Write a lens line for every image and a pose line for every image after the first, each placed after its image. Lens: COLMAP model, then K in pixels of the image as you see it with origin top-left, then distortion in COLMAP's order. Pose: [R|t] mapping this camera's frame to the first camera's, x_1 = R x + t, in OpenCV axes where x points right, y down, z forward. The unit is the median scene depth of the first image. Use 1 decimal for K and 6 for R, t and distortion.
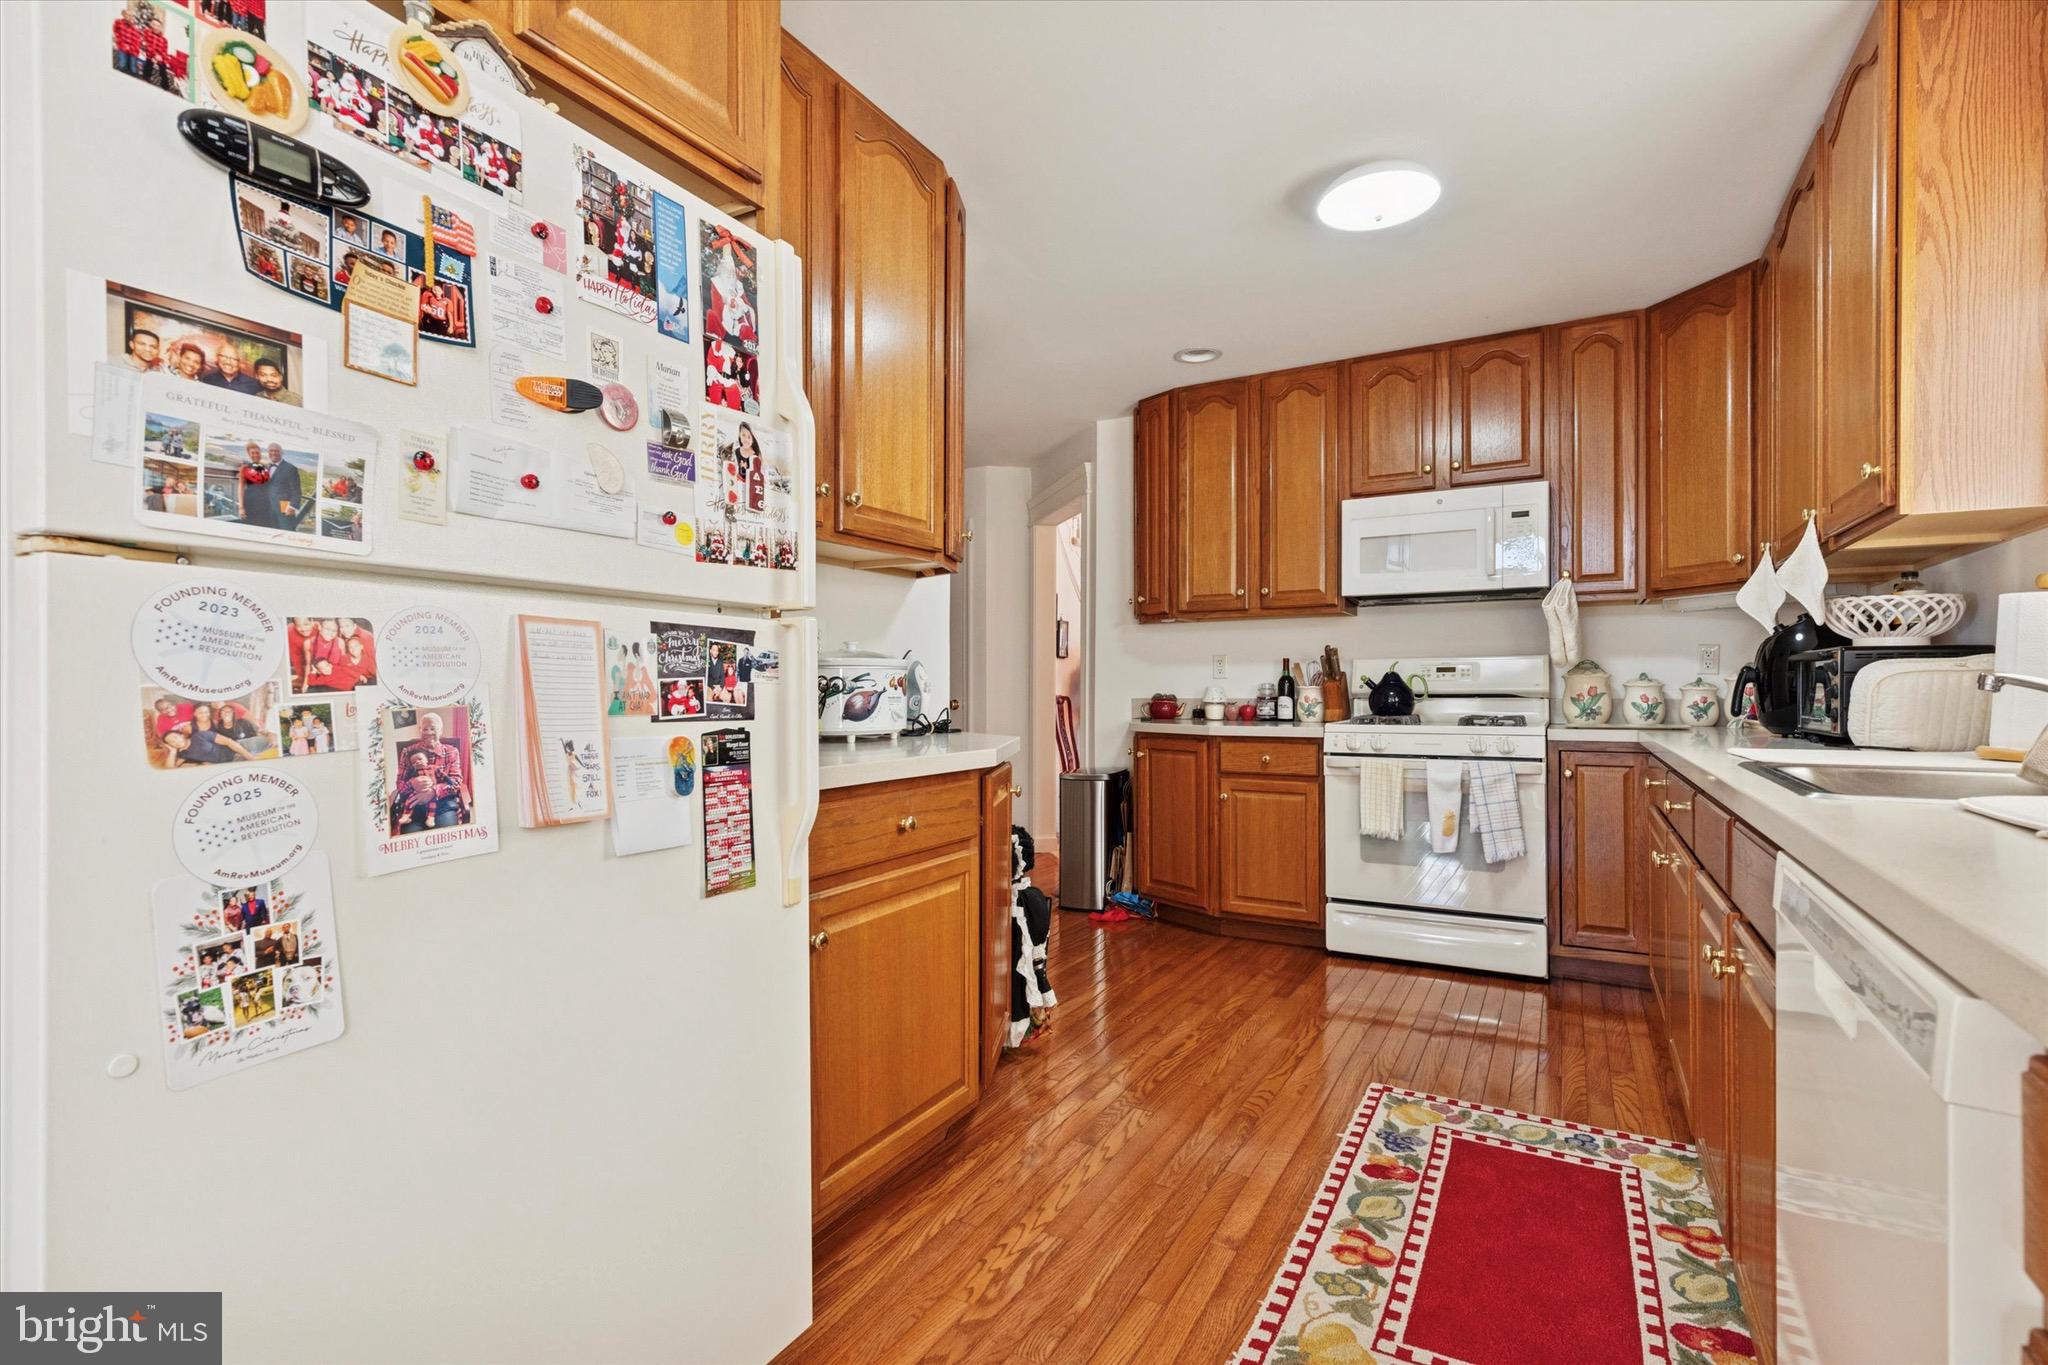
lens RADIAL K [[957.2, 0, 1022.4], [0, 957.2, 690.2], [0, 0, 1]] dist [0.003931, 0.000293]
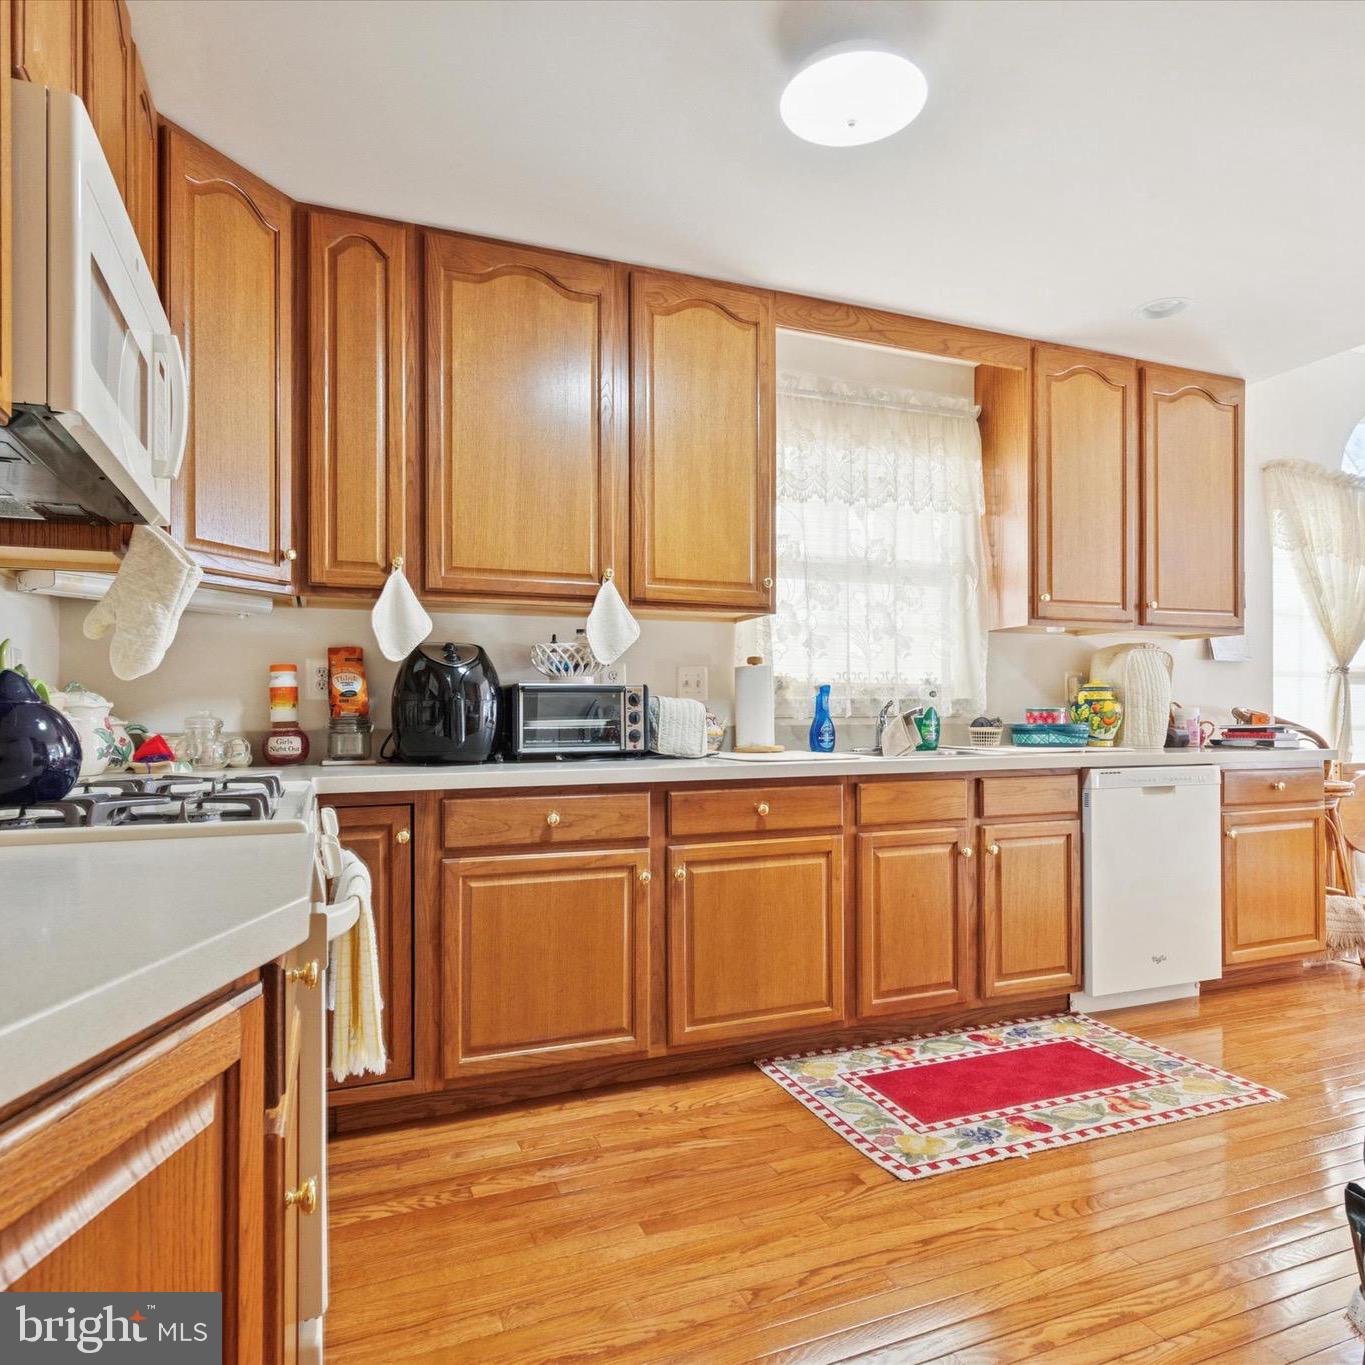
lens RADIAL K [[911.5, 0, 683.1], [0, 911.5, 692.0], [0, 0, 1]] dist [0.003679, 0.002204]
pose [[-0.776861, 0.021505, 0.629305, -0.007378], [0.005721, 0.999616, -0.027097, -0.005262], [-0.629646, -0.017450, -0.776686, 2.158497]]
